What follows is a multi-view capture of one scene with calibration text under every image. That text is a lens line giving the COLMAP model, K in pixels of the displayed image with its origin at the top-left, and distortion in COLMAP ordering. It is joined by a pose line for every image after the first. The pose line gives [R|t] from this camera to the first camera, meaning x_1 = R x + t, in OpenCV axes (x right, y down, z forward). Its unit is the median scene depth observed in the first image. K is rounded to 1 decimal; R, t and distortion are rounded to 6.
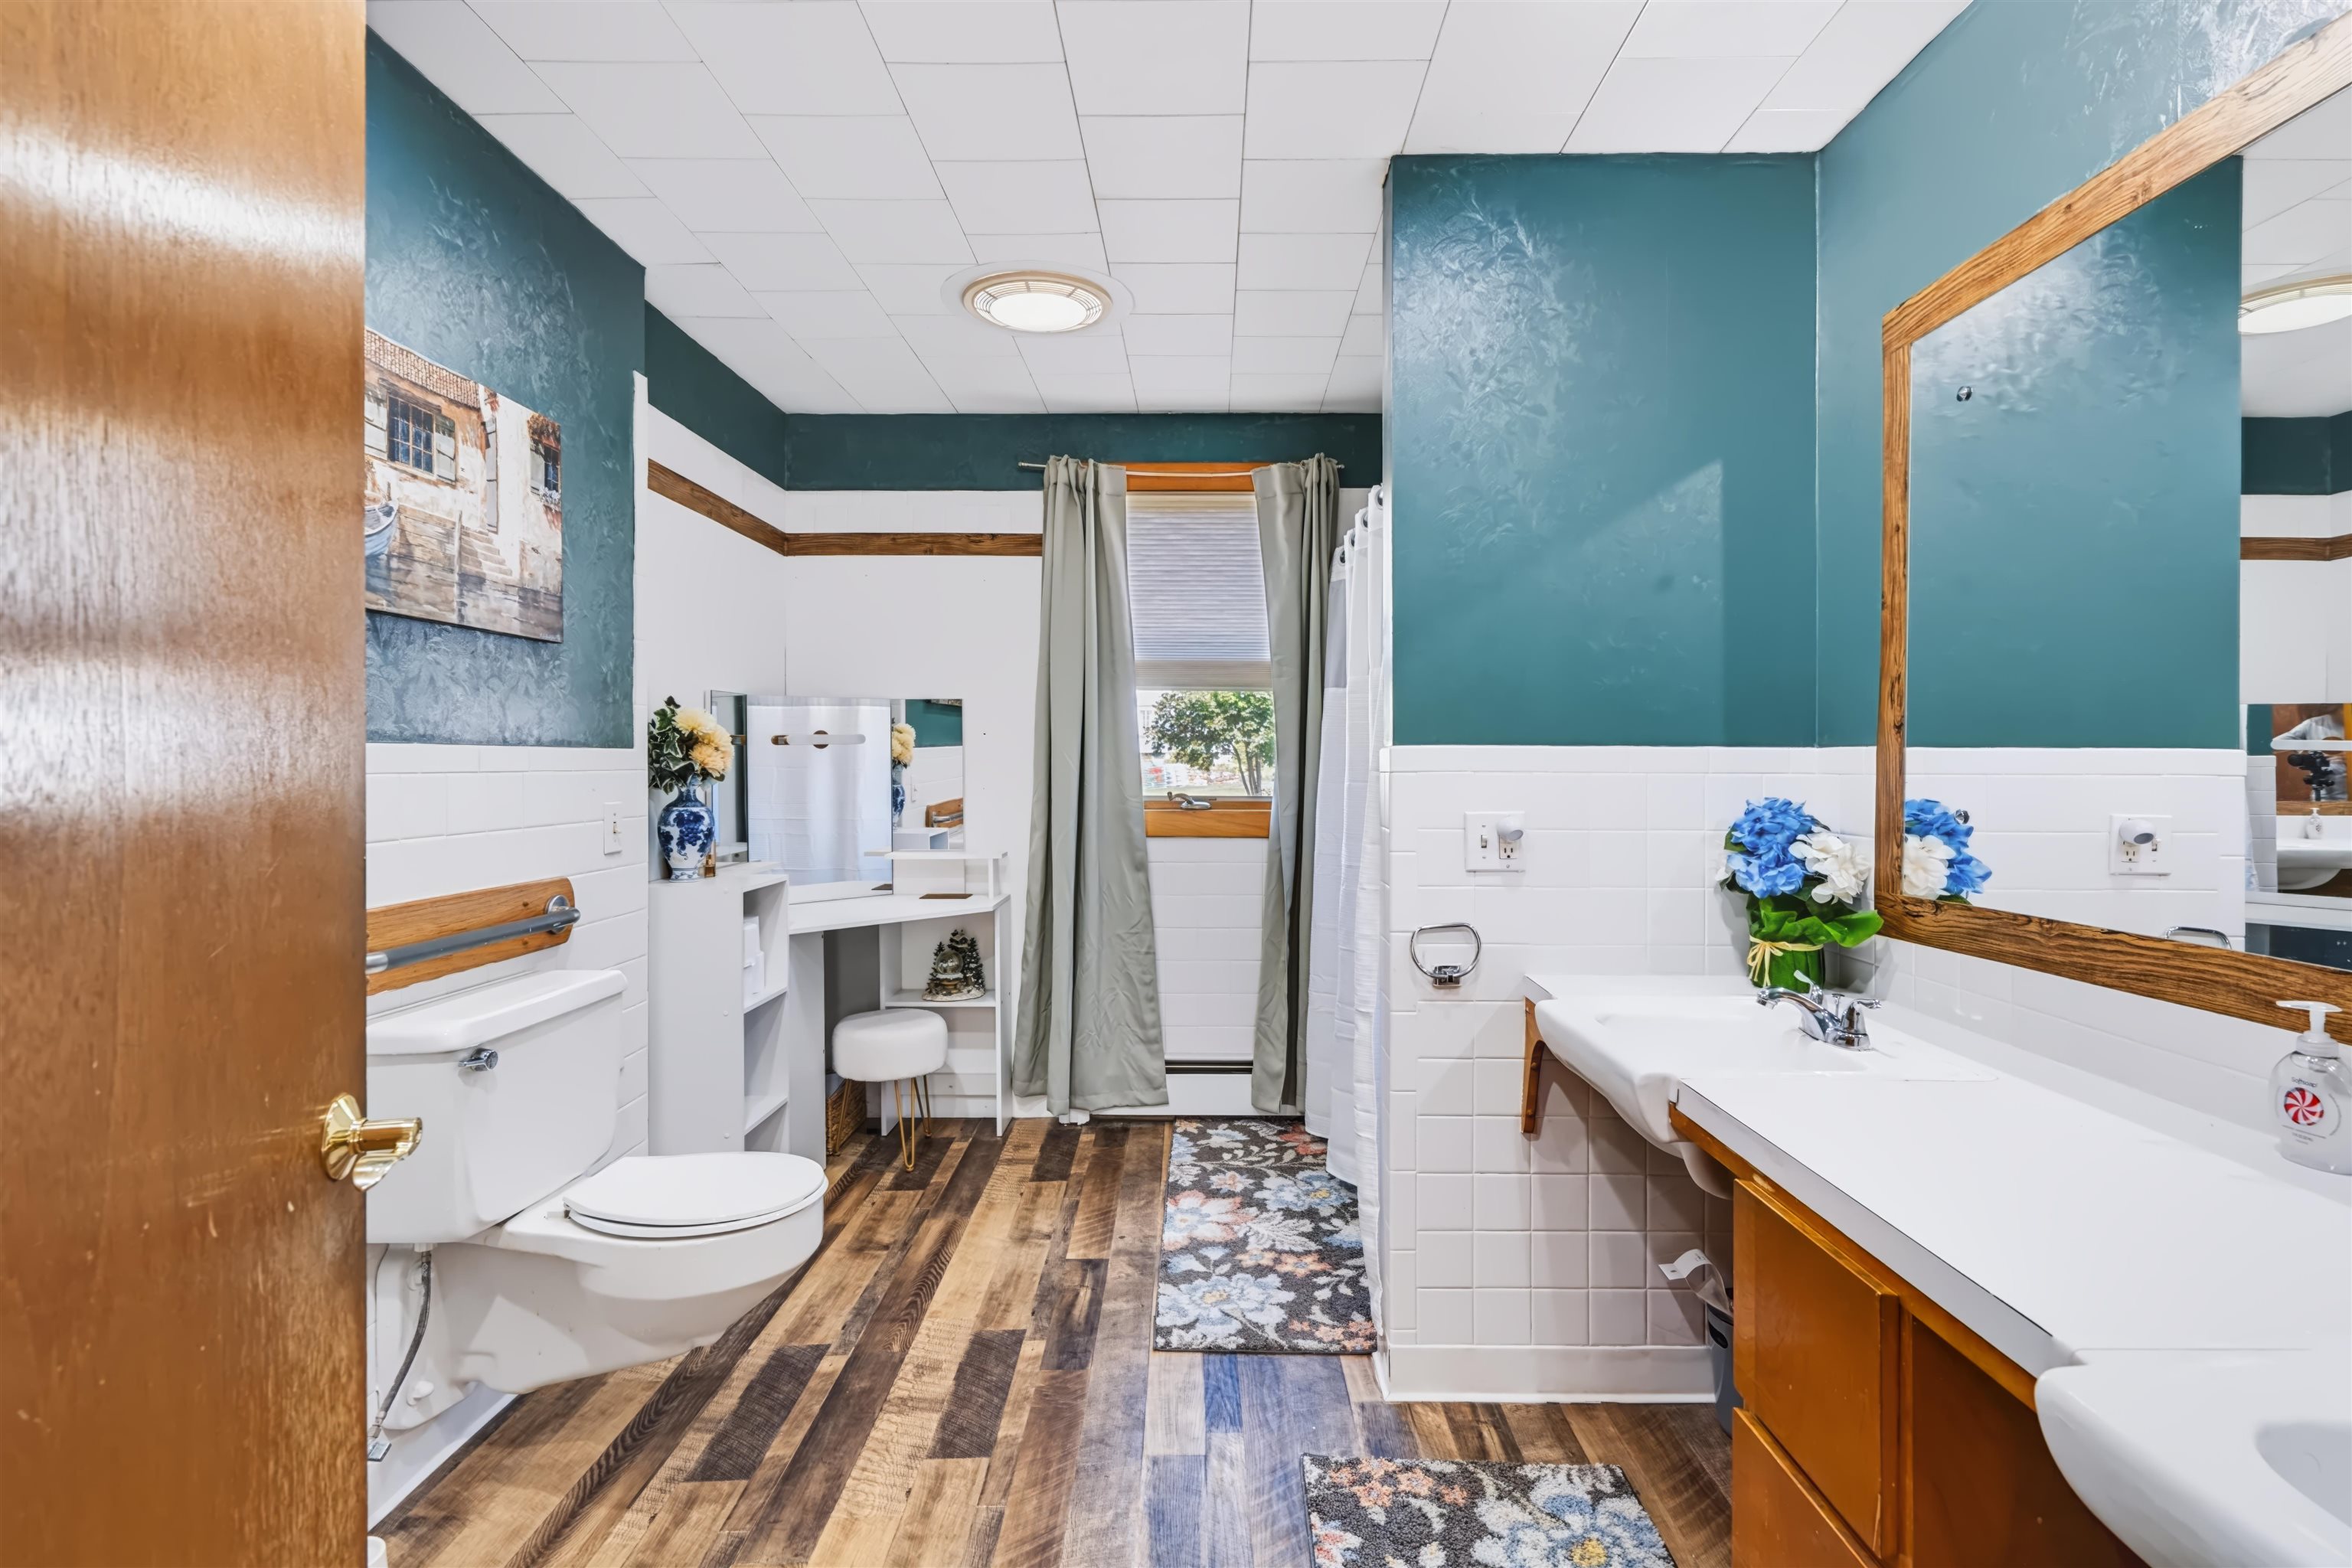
lens RADIAL K [[1121.7, 0, 1181.4], [0, 1121.7, 771.4], [0, 0, 1]] dist [-0.000064, 0.002217]
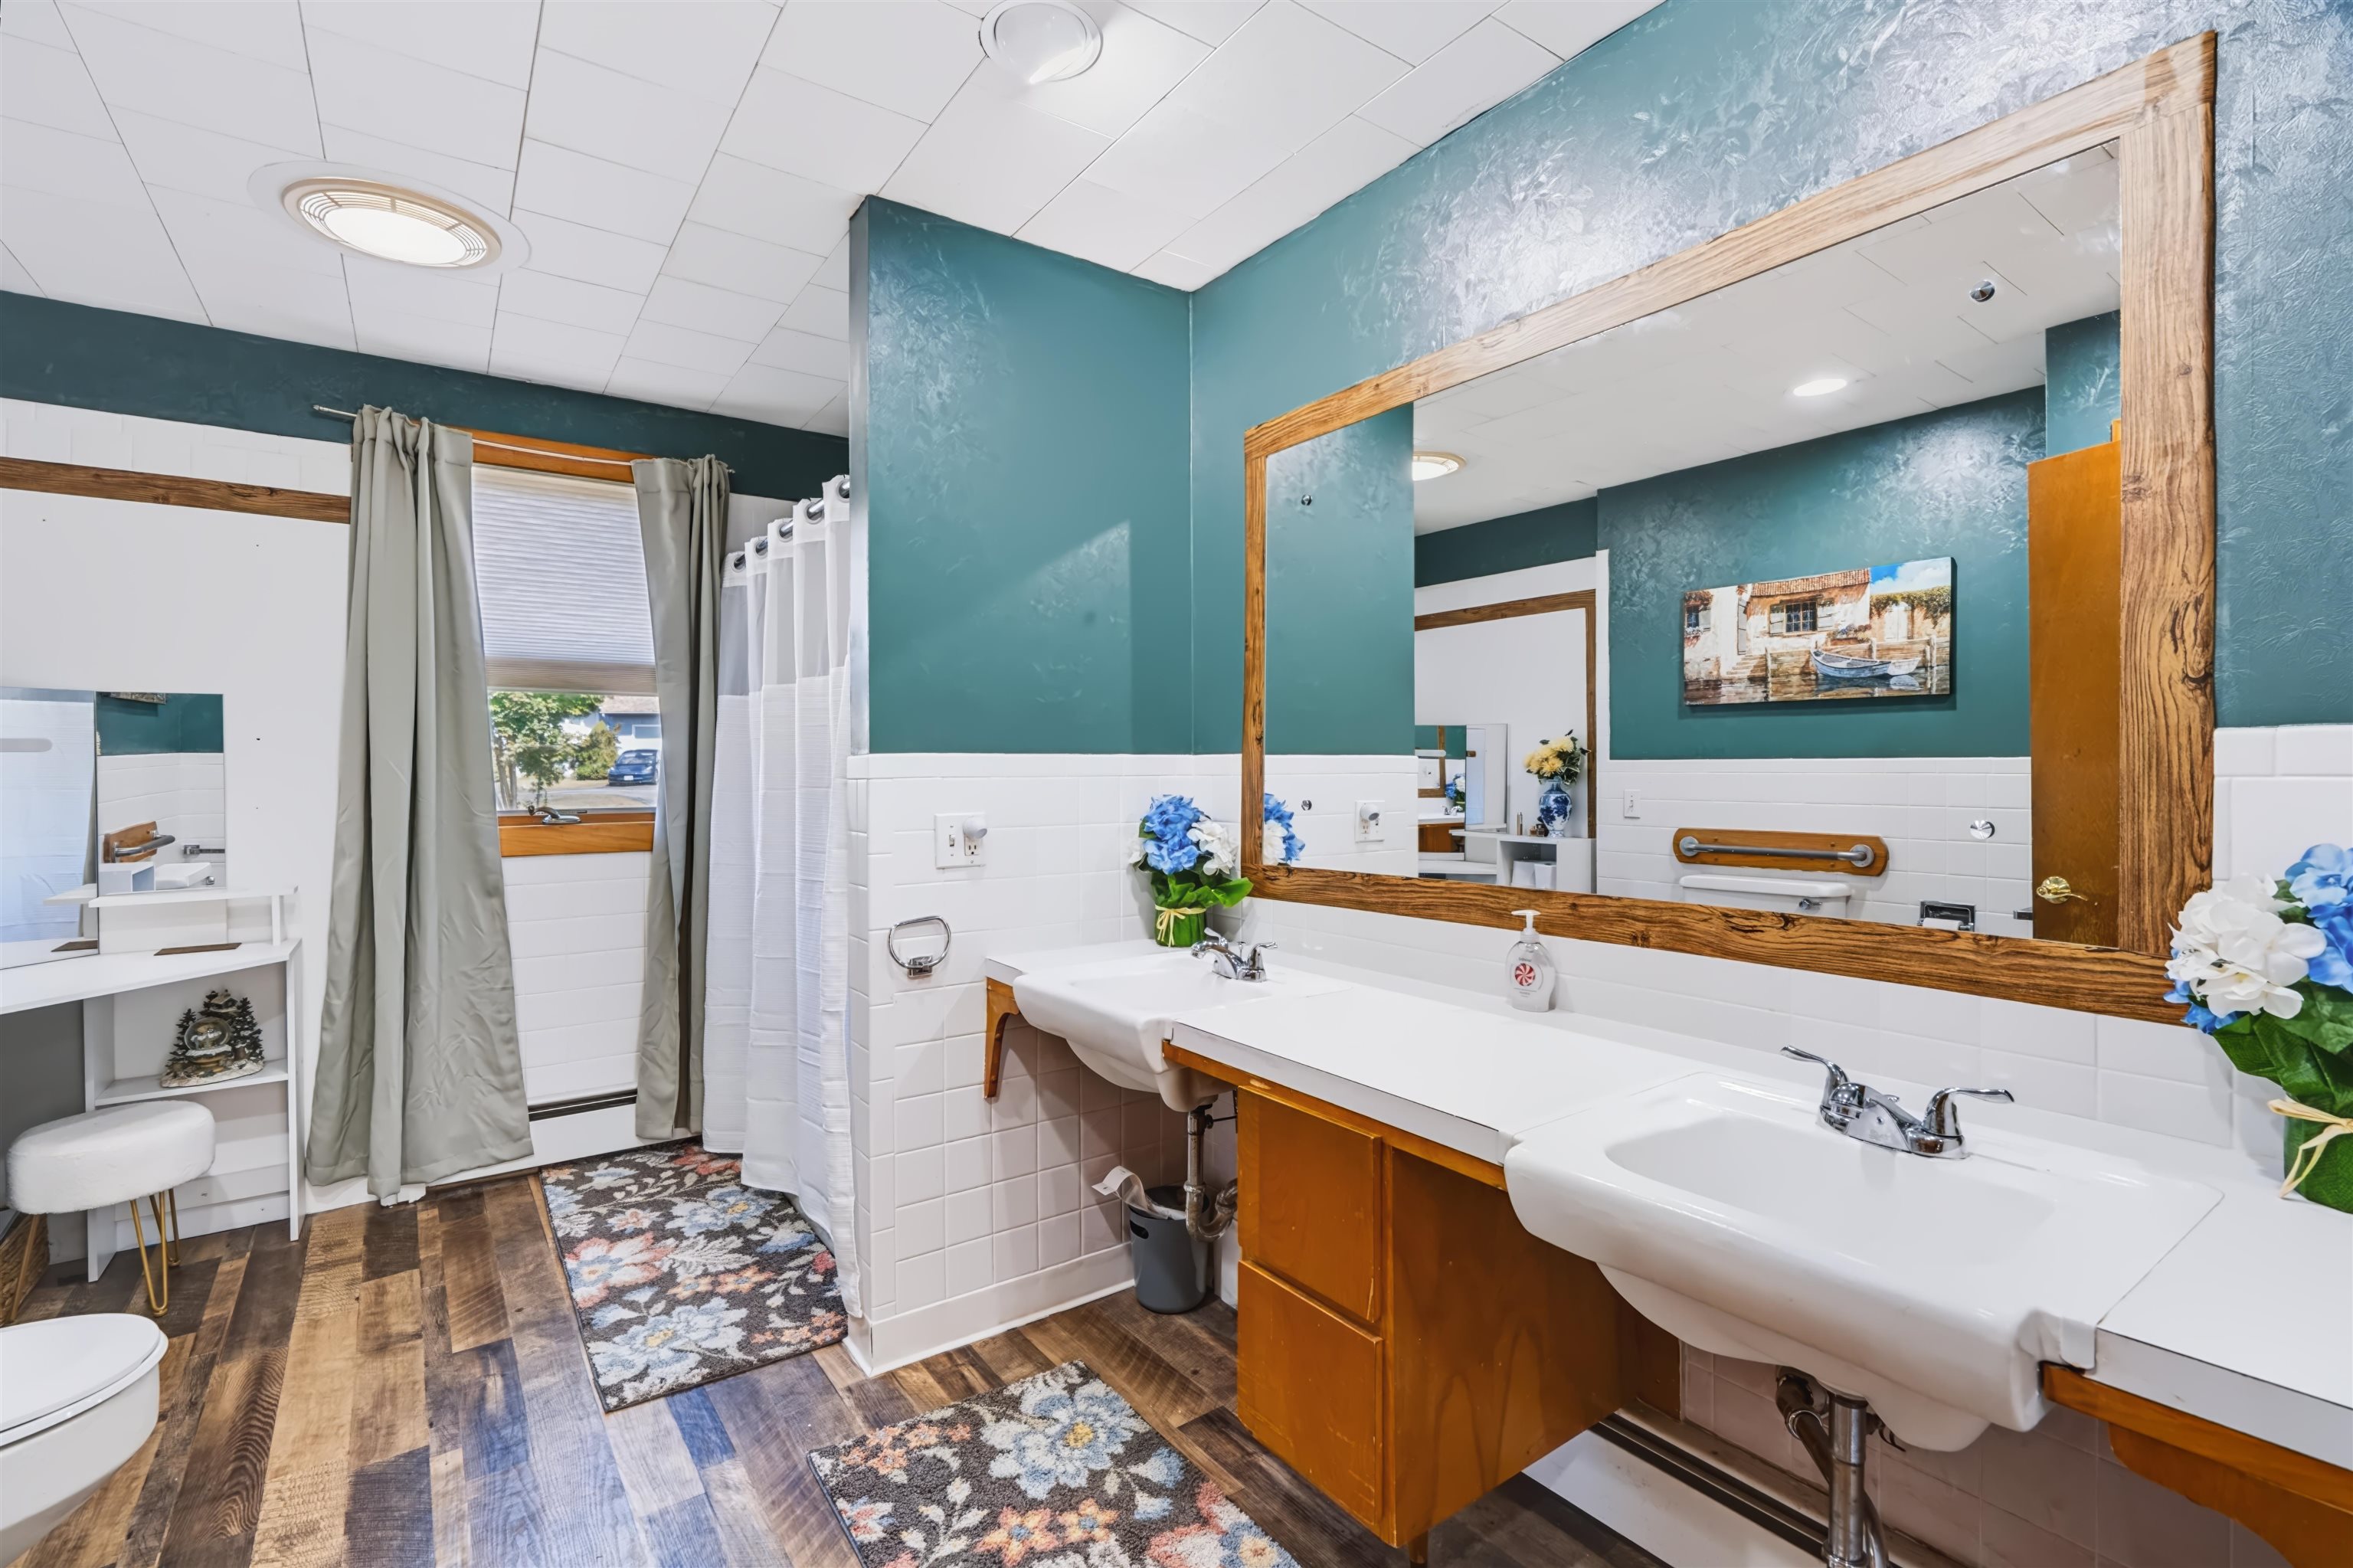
lens RADIAL K [[1068.1, 0, 1177.6], [0, 1068.1, 776.7], [0, 0, 1]] dist [-0.005320, 0.003212]
pose [[0.810960, -0.013502, 0.584946, -0.160291], [0.013871, 0.999896, 0.003850, -0.001358], [-0.584937, 0.004991, 0.811063, 0.017922]]
